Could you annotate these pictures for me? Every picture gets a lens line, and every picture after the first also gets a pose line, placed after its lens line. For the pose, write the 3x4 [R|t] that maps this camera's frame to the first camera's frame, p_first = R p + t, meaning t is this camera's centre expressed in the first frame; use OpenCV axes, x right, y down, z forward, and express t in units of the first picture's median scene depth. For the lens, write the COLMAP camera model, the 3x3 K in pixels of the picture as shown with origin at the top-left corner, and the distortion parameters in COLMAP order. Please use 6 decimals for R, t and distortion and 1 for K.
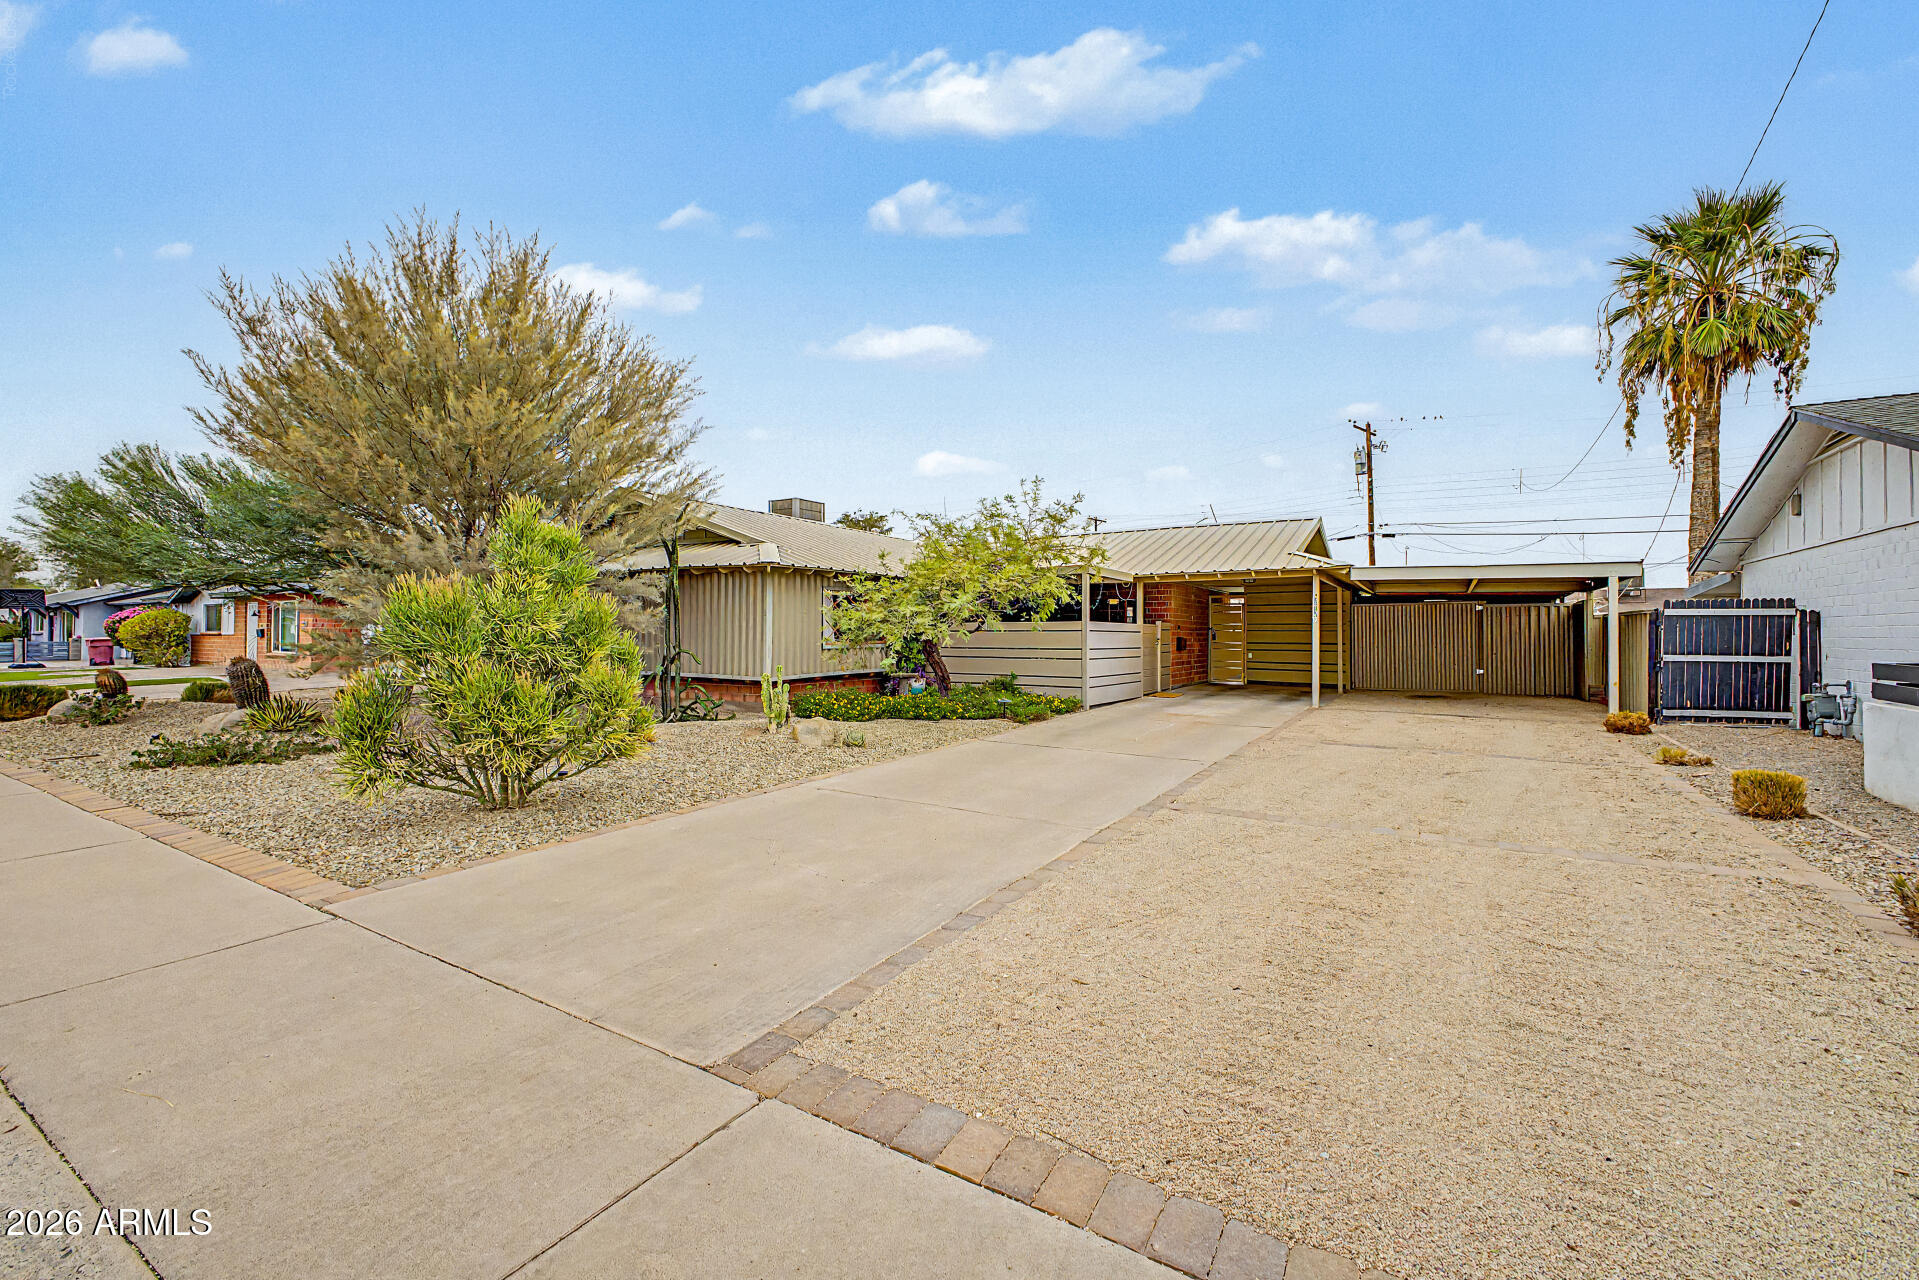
lens RADIAL K [[771.0, 0, 959.5], [0, 771.0, 640.0], [0, 0, 1]] dist [0.001941, 0.000374]
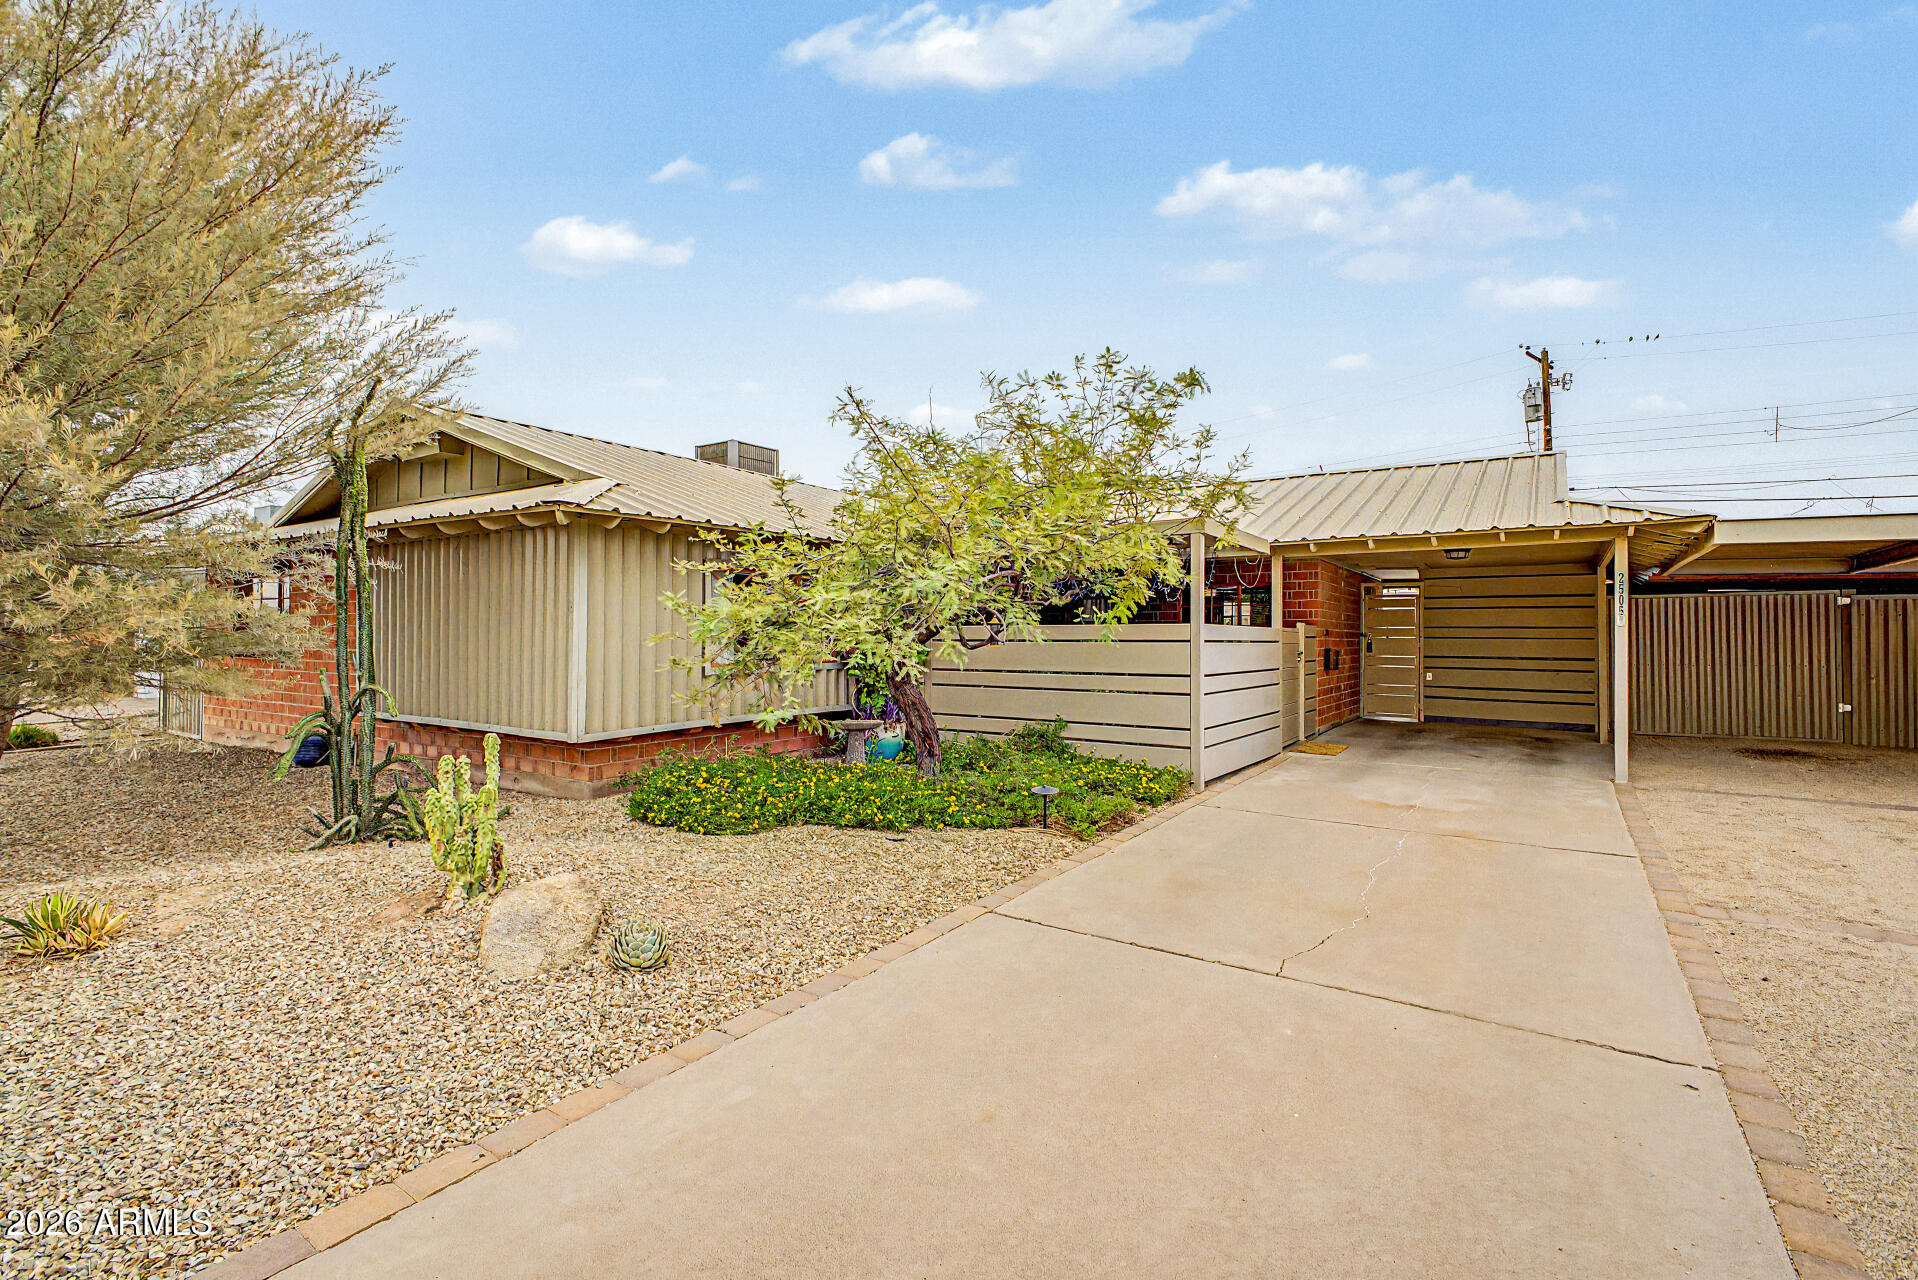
lens RADIAL K [[886.2, 0, 959.9], [0, 886.2, 626.8], [0, 0, 1]] dist [-0.001192, -0.000089]
pose [[0.999444, 0.000837, -0.033338, 0.018917], [-0.001482, 0.999812, -0.019352, -0.009161], [0.033315, 0.019391, 0.999257, 0.360562]]
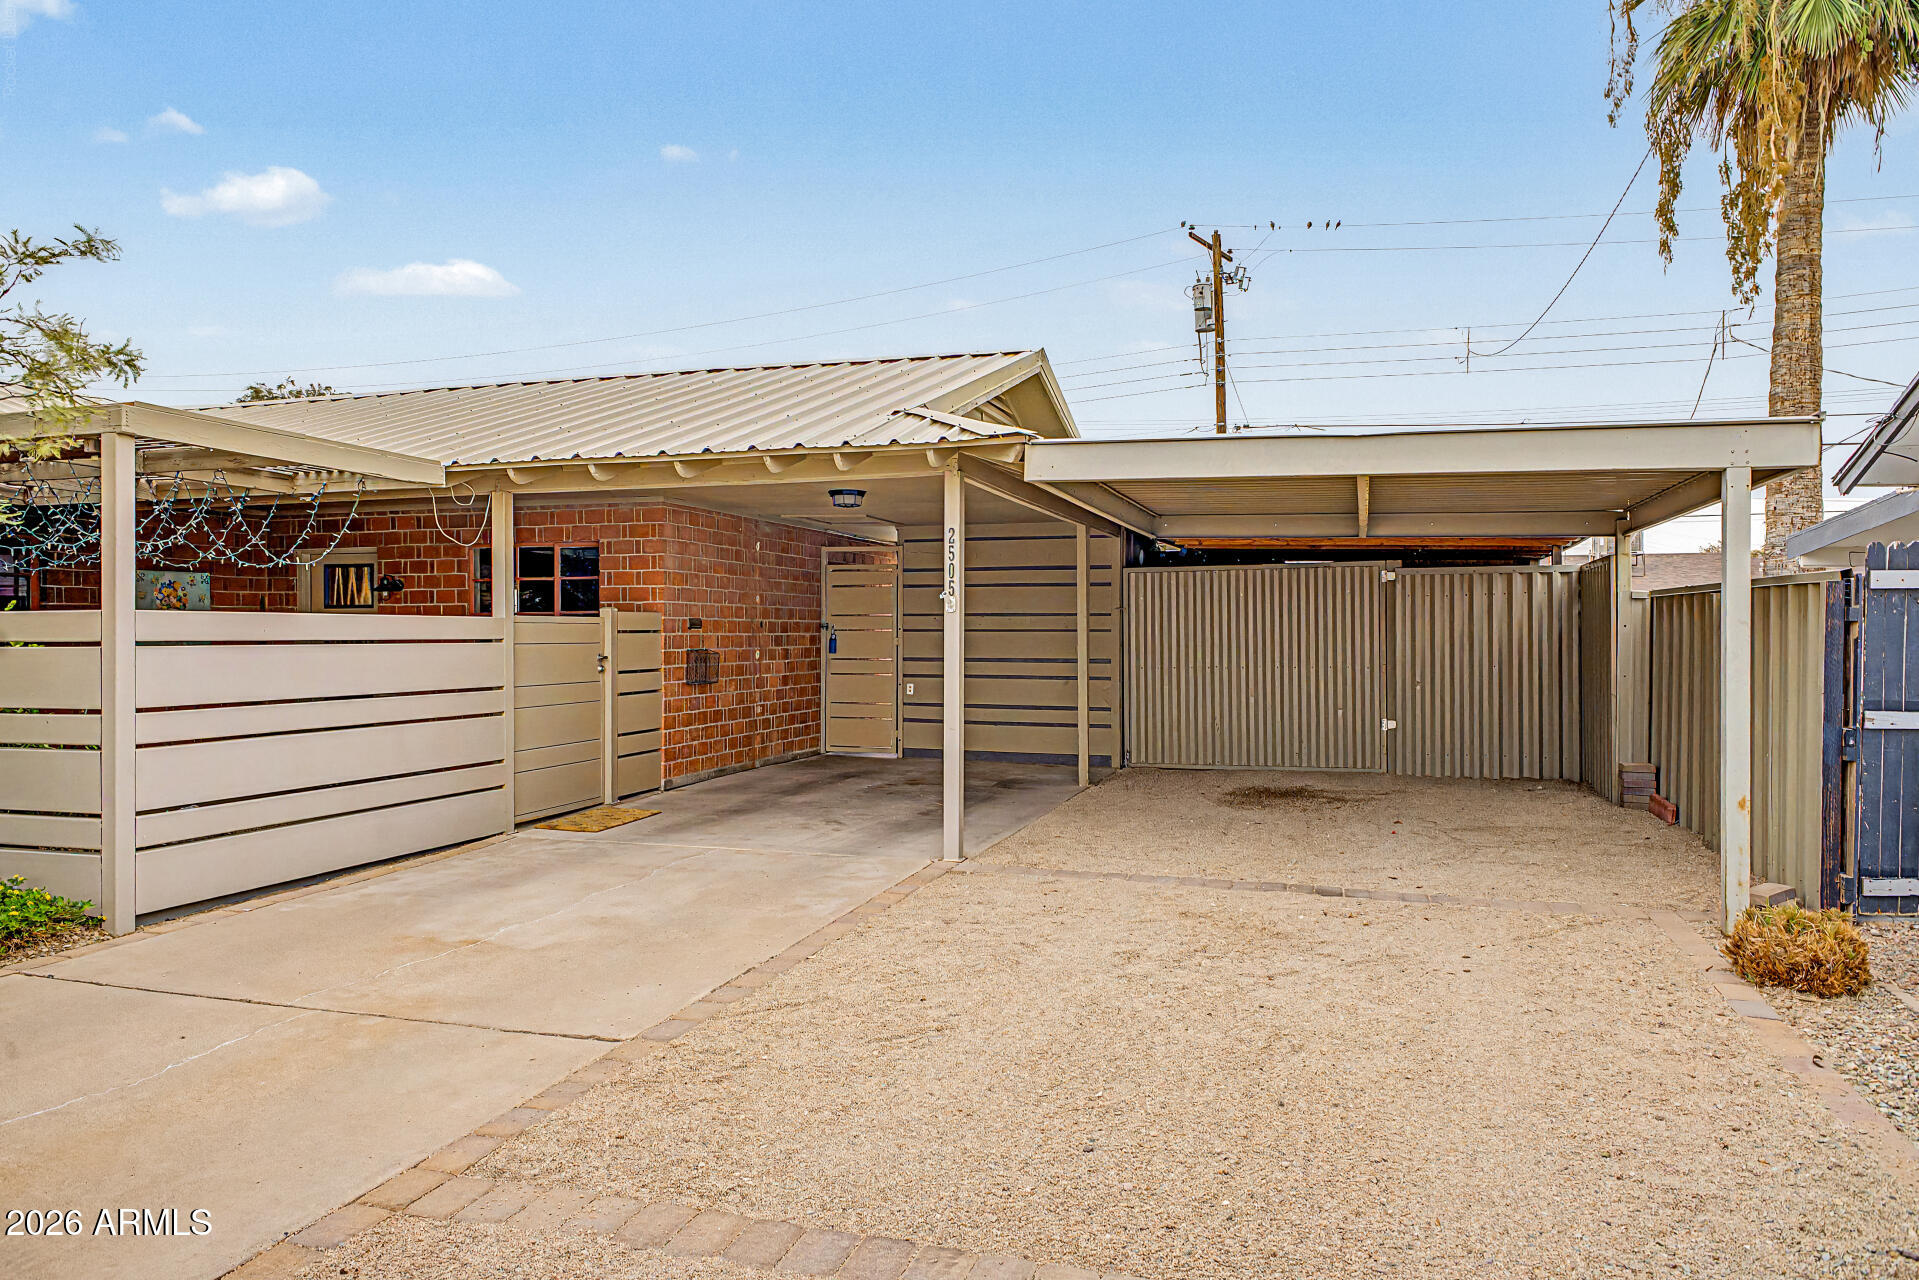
lens RADIAL K [[1267.2, 0, 959.5], [0, 1267.2, 640.0], [0, 0, 1]] dist [0.049620, -0.002596]
pose [[0.968893, -0.007480, 0.247365, 0.328127], [0.007127, 0.999972, 0.002321, -0.011795], [-0.247376, -0.000486, 0.968920, 0.455281]]
